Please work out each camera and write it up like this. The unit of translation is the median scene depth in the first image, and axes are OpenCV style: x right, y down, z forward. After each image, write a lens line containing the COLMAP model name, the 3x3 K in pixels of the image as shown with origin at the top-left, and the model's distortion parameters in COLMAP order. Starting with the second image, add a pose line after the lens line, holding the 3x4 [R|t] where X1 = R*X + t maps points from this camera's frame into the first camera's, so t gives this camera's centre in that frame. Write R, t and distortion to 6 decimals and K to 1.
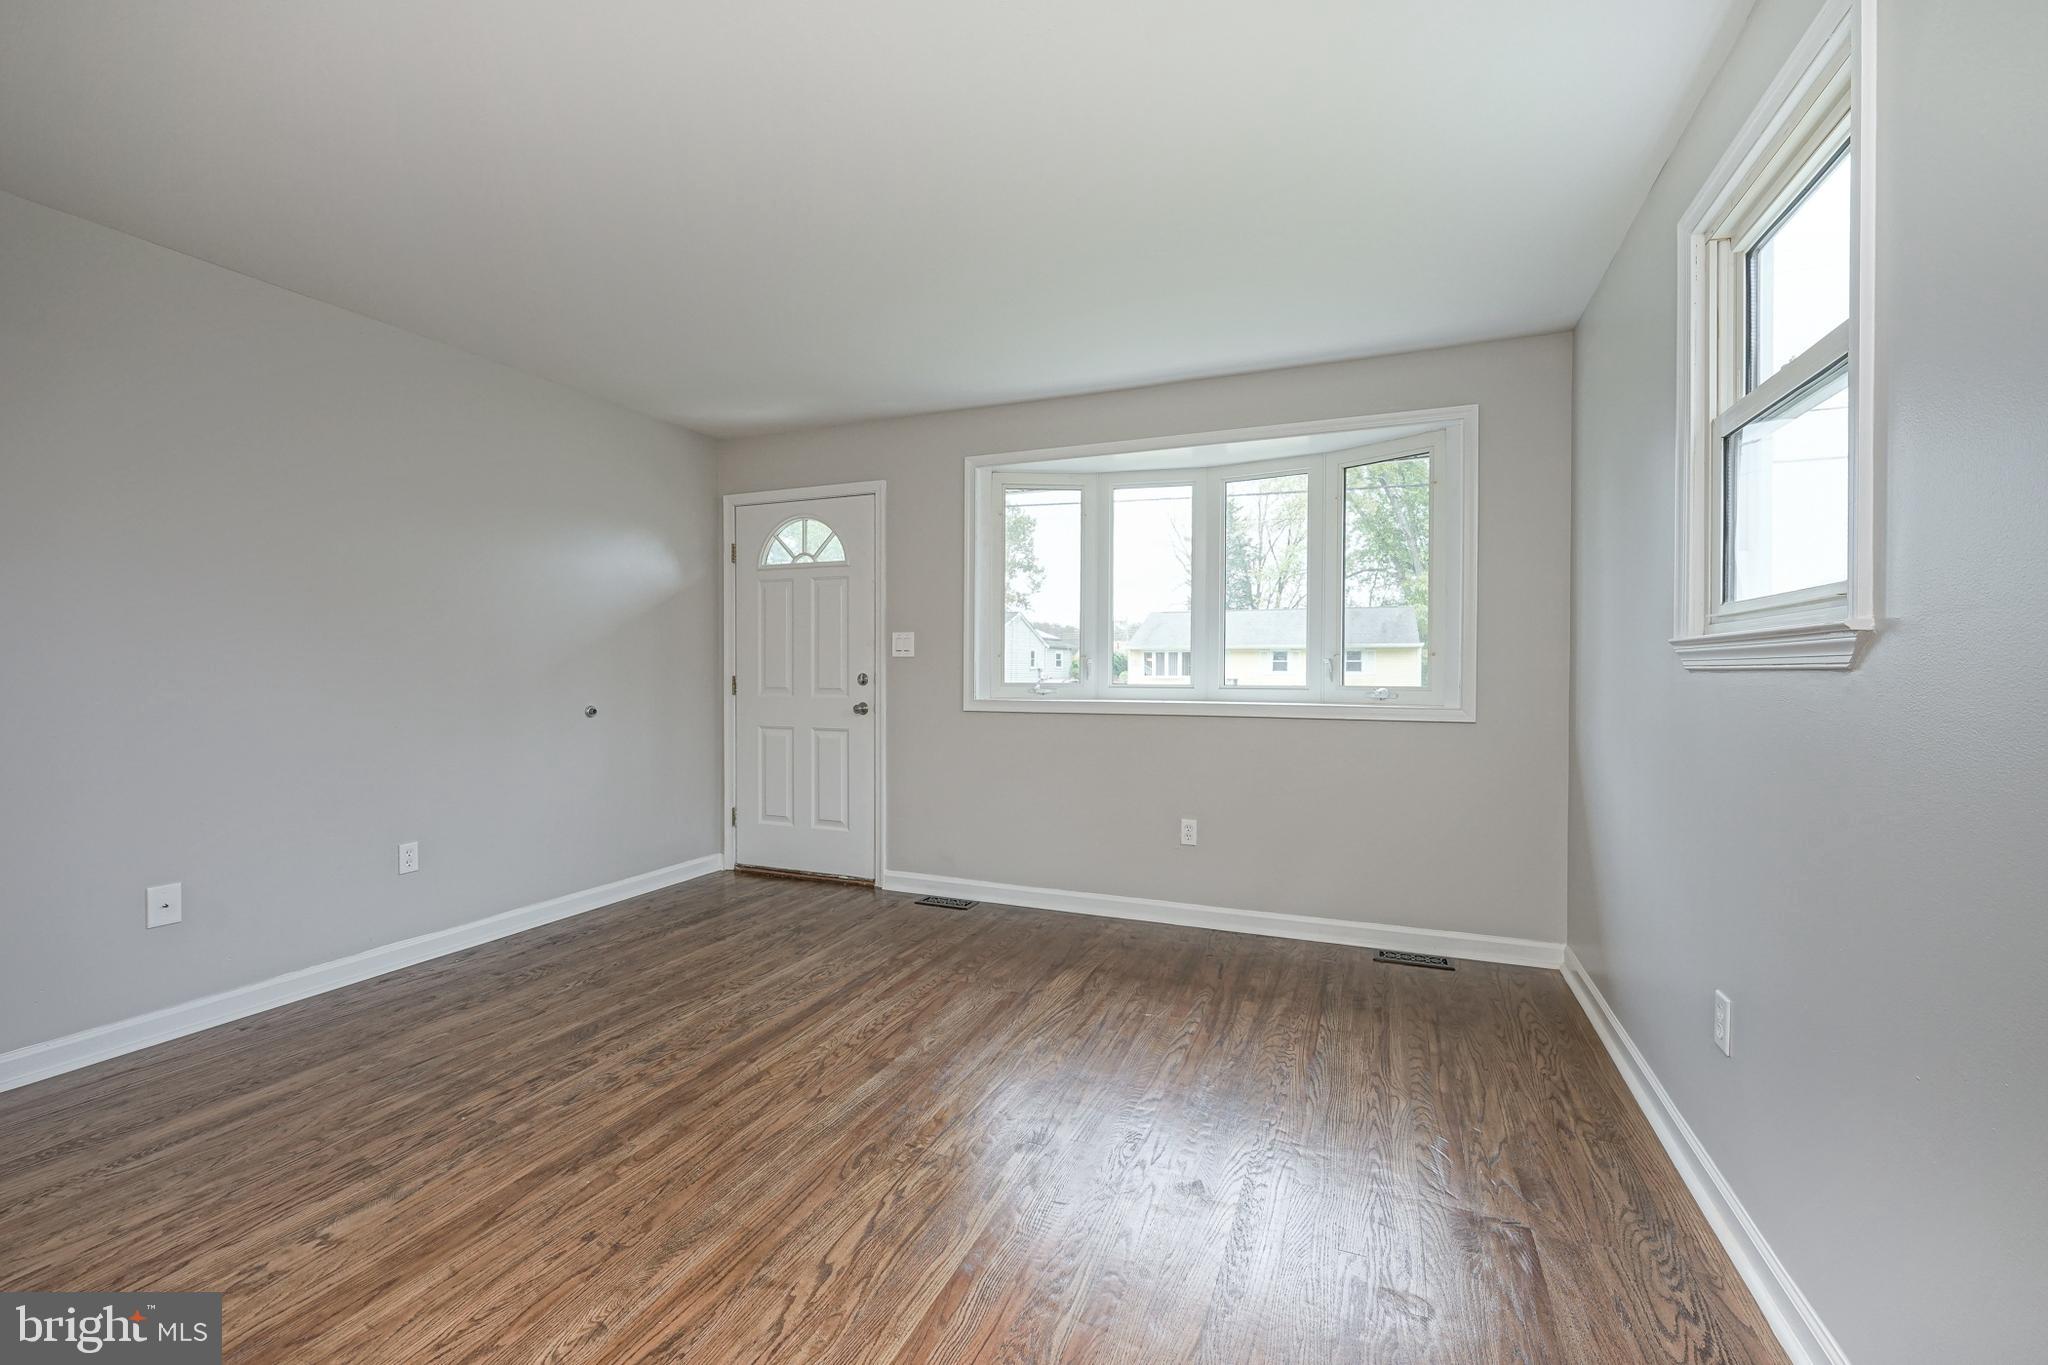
lens RADIAL K [[838.2, 0, 1030.9], [0, 838.2, 678.3], [0, 0, 1]] dist [-0.003594, 0.000809]
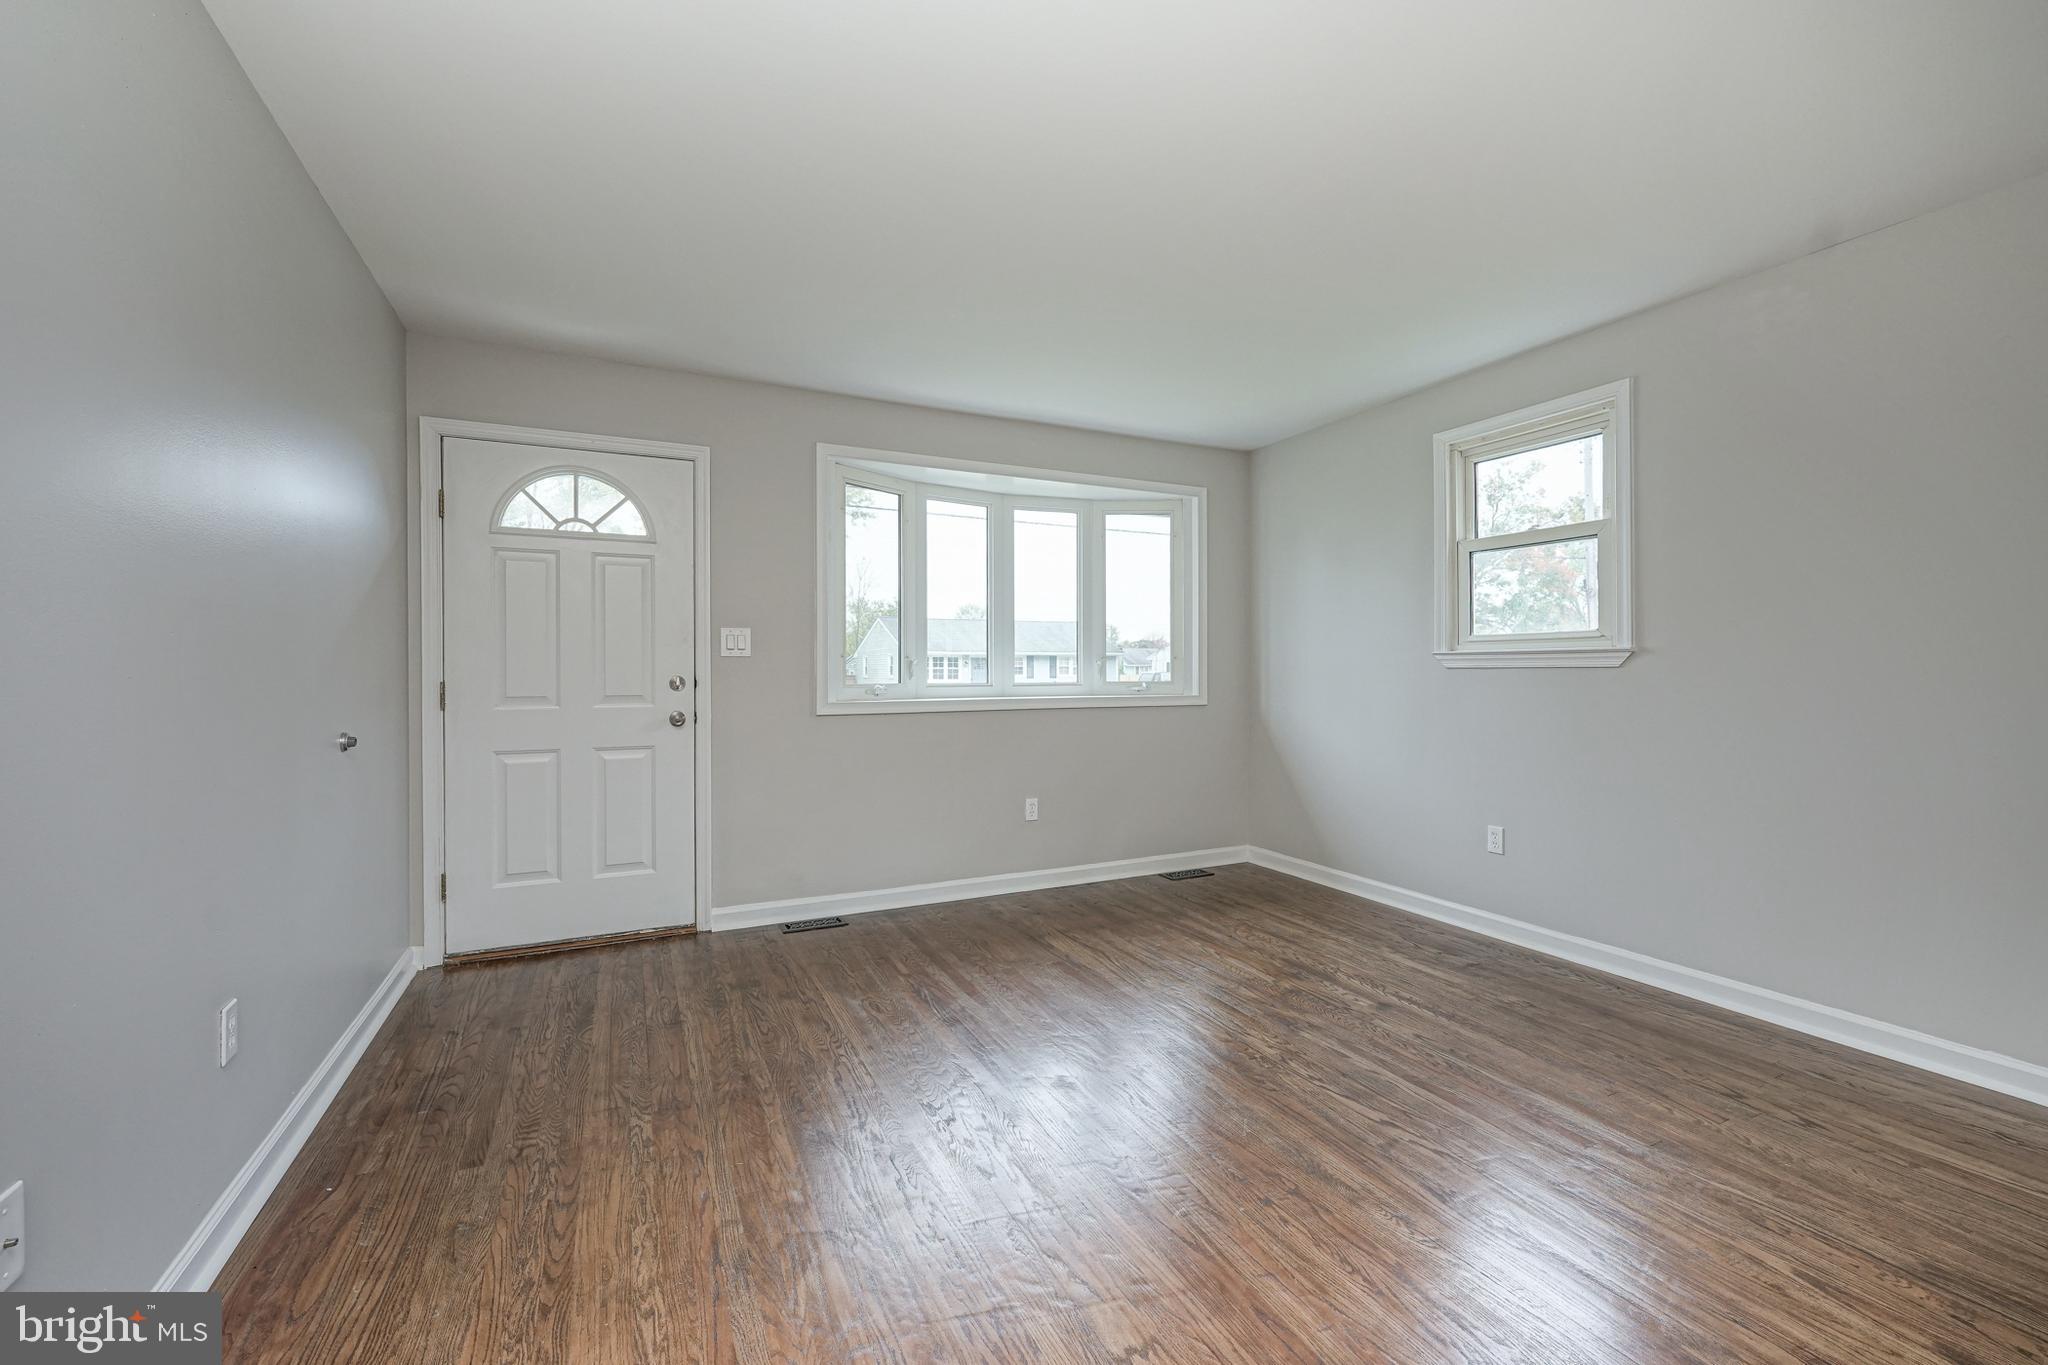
lens RADIAL K [[838.2, 0, 1029.9], [0, 838.2, 674.1], [0, 0, 1]] dist [-0.003594, 0.000809]
pose [[0.663006, -0.008110, 0.748571, -0.634427], [0.012959, 0.999916, -0.000644, -0.003053], [-0.748502, 0.010128, 0.663055, 0.213628]]
